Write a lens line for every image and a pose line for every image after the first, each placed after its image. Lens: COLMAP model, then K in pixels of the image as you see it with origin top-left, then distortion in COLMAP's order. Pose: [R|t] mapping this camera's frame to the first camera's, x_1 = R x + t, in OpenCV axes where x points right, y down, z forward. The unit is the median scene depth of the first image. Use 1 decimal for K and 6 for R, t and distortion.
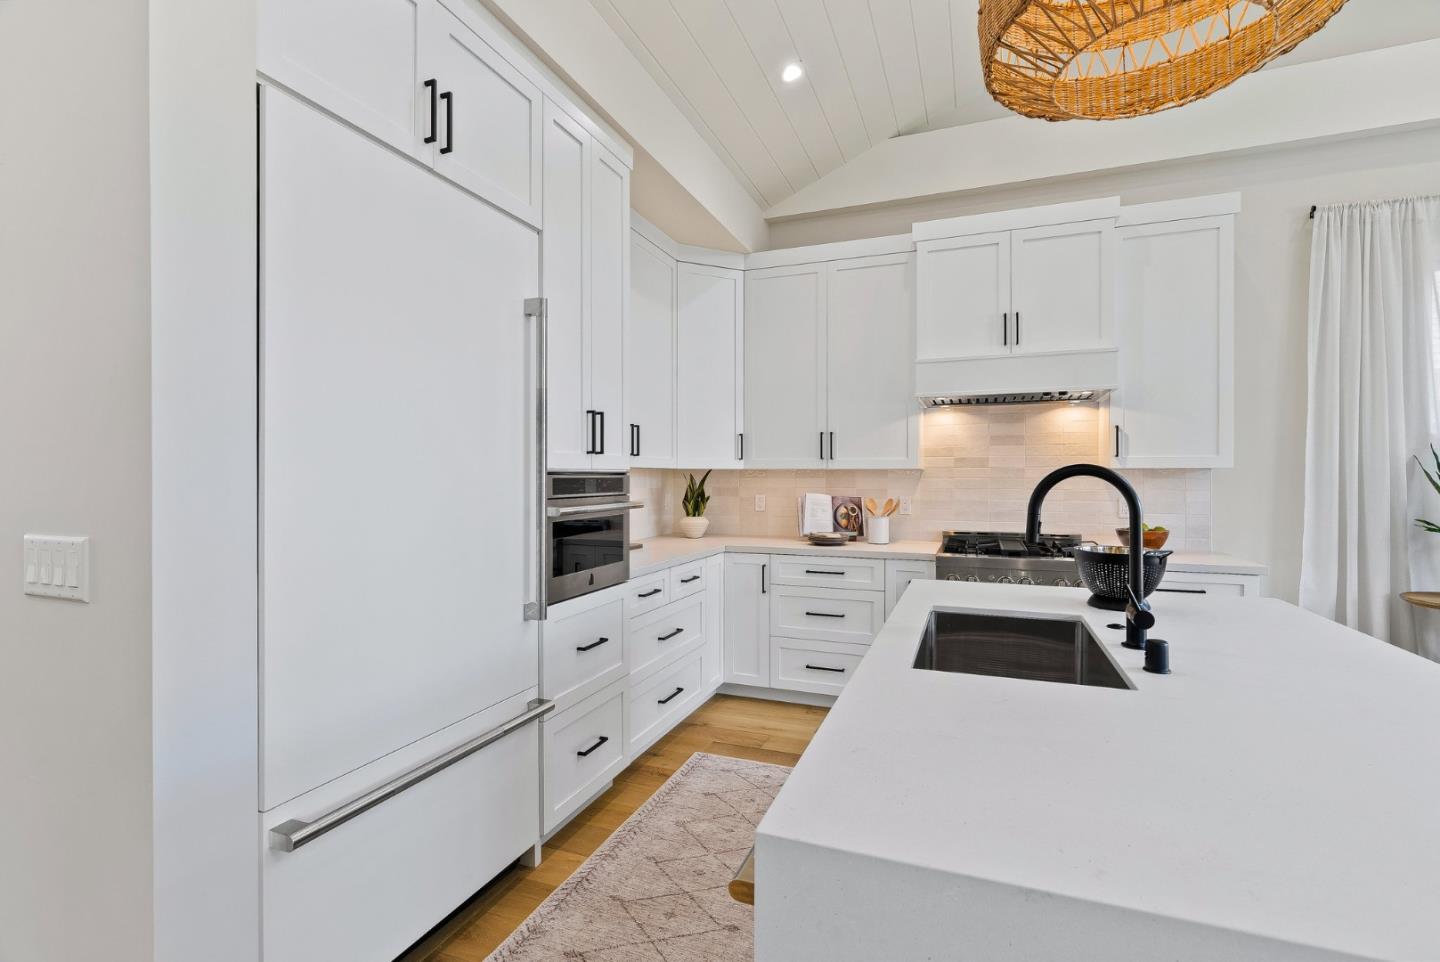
lens RADIAL K [[659.4, 0, 726.3], [0, 659.4, 477.4], [0, 0, 1]] dist [-0.000280, 0.000671]
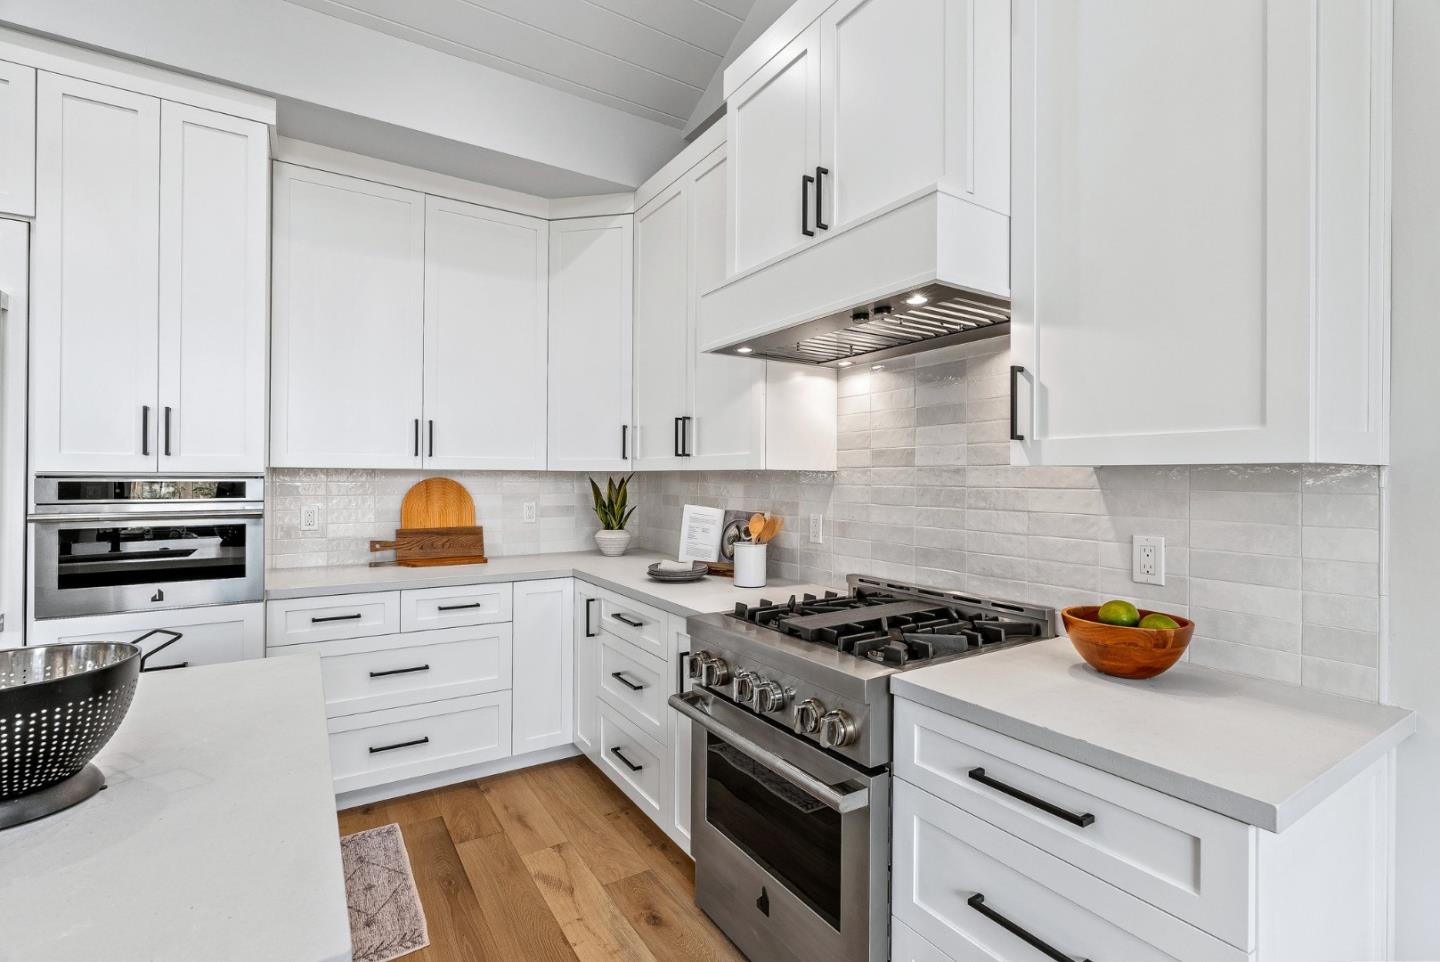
lens RADIAL K [[659.4, 0, 726.3], [0, 659.4, 477.4], [0, 0, 1]] dist [-0.000280, 0.000671]
pose [[0.804034, 0.002459, -0.594578, 0.595129], [-0.004913, 0.999985, -0.002508, -0.004116], [0.594562, 0.004937, 0.804034, 0.465766]]
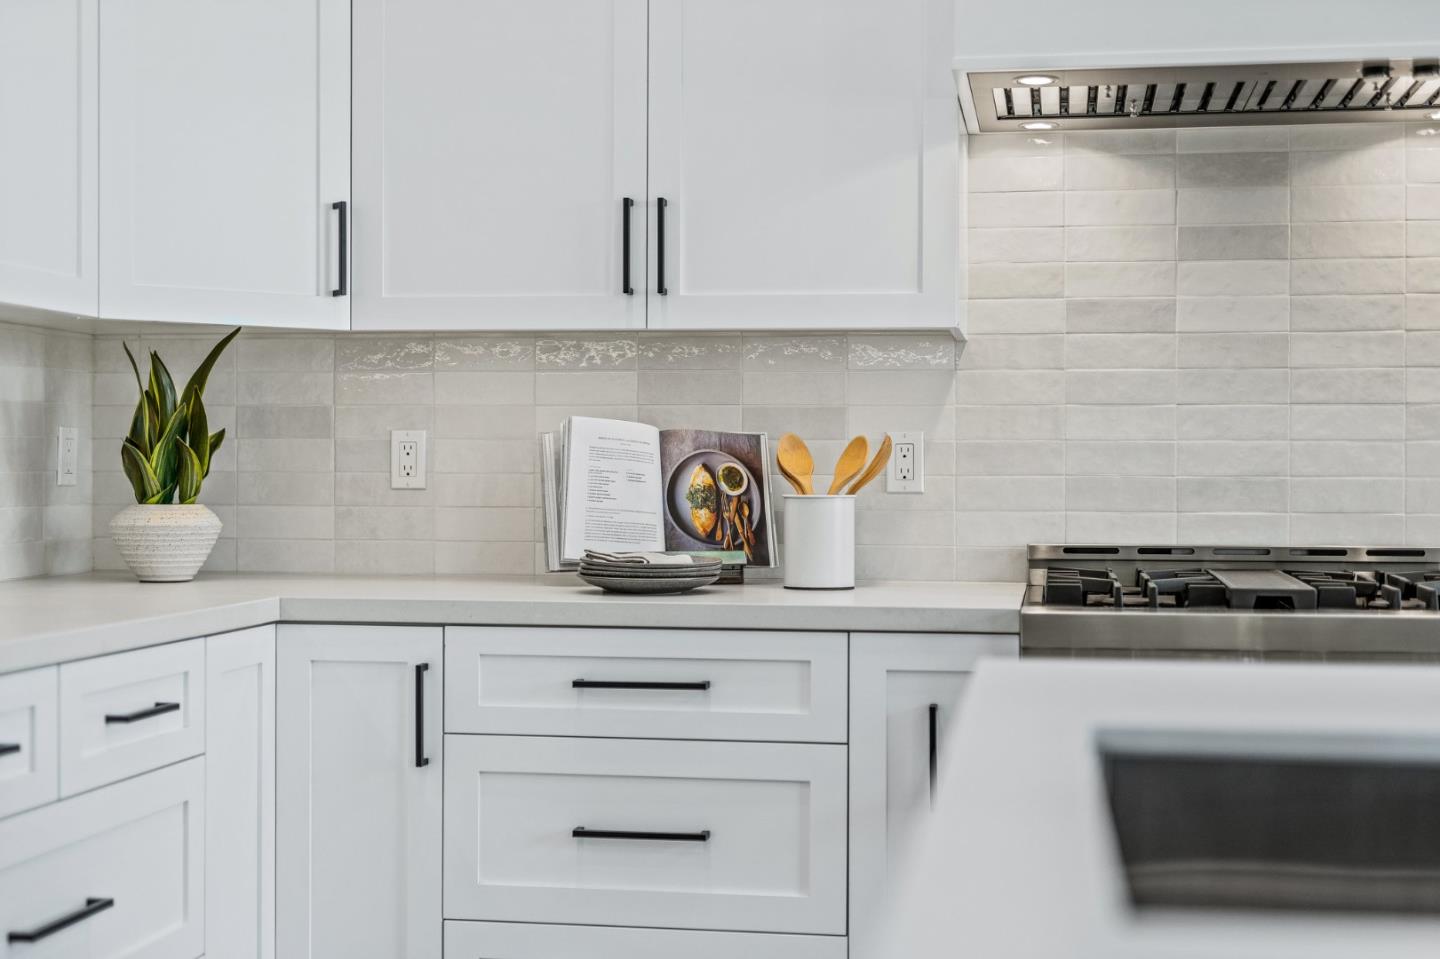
lens RADIAL K [[2052.2, 0, 720.0], [0, 2052.2, 479.5], [0, 0, 1]] dist [0.005888, 0.039817]
pose [[0.979414, 0.001566, 0.201855, 0.004911], [-0.002926, 0.999975, 0.006439, 0.046283], [-0.201840, -0.006897, 0.979394, 0.121864]]
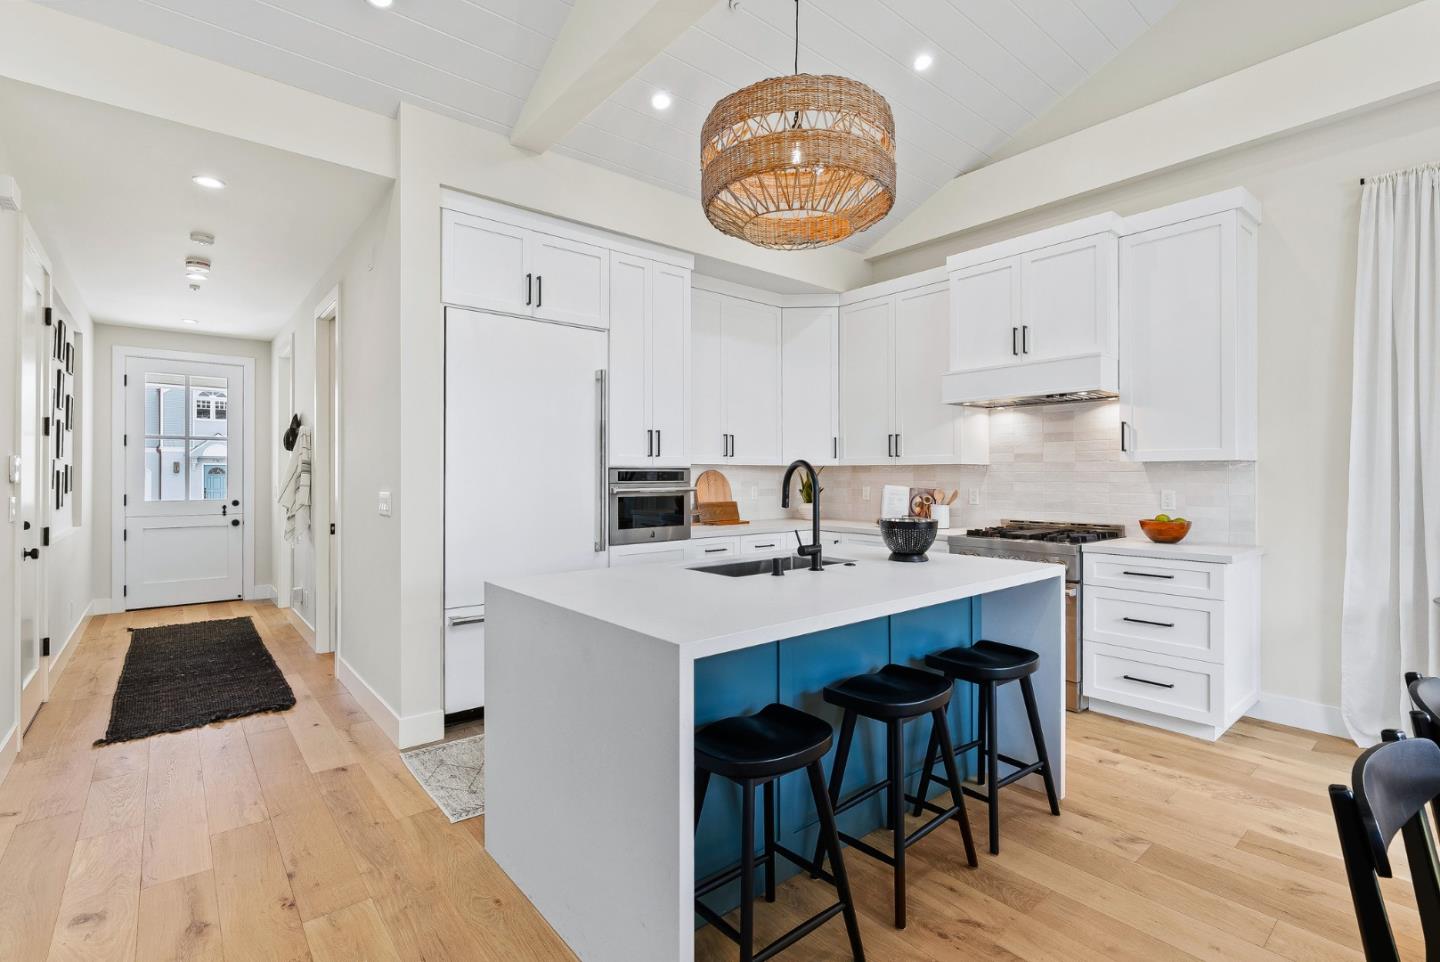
lens RADIAL K [[665.1, 0, 728.5], [0, 665.1, 473.8], [0, 0, 1]] dist [-0.004046, 0.000748]
pose [[0.875085, -0.001973, -0.483965, 0.472680], [0.000130, 0.999993, -0.003840, 0.008112], [0.483969, 0.003297, 0.875079, -0.214170]]
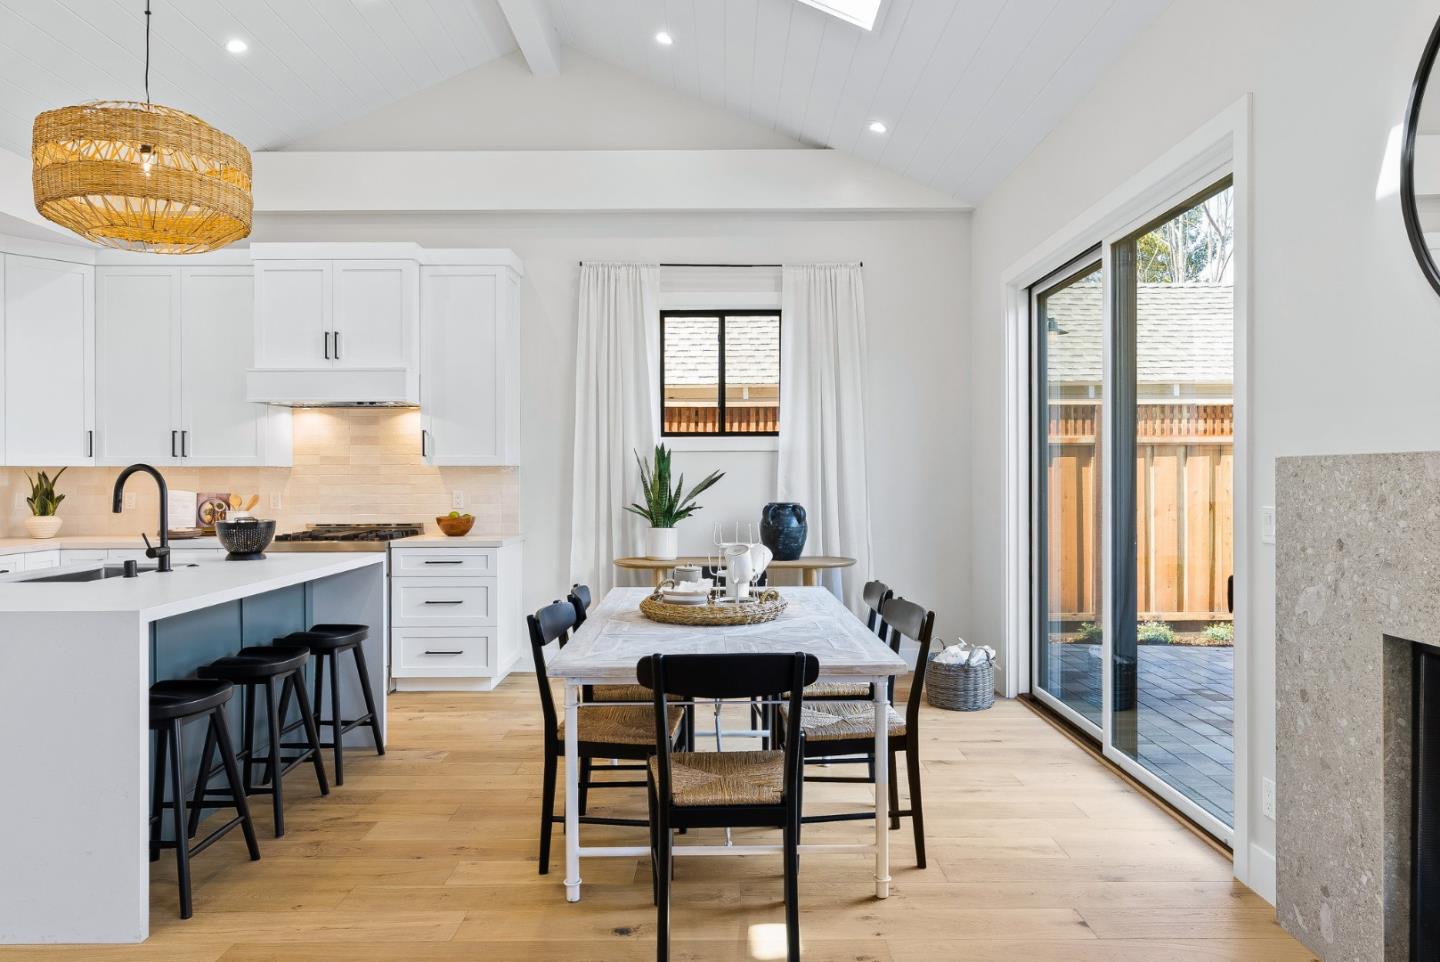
lens RADIAL K [[927.3, 0, 722.2], [0, 927.3, 476.3], [0, 0, 1]] dist [0.002555, 0.002345]
pose [[0.934592, -0.003361, 0.355706, 0.426596], [0.003925, 0.999992, -0.000866, 0.007396], [-0.355700, 0.002206, 0.934597, -0.662528]]
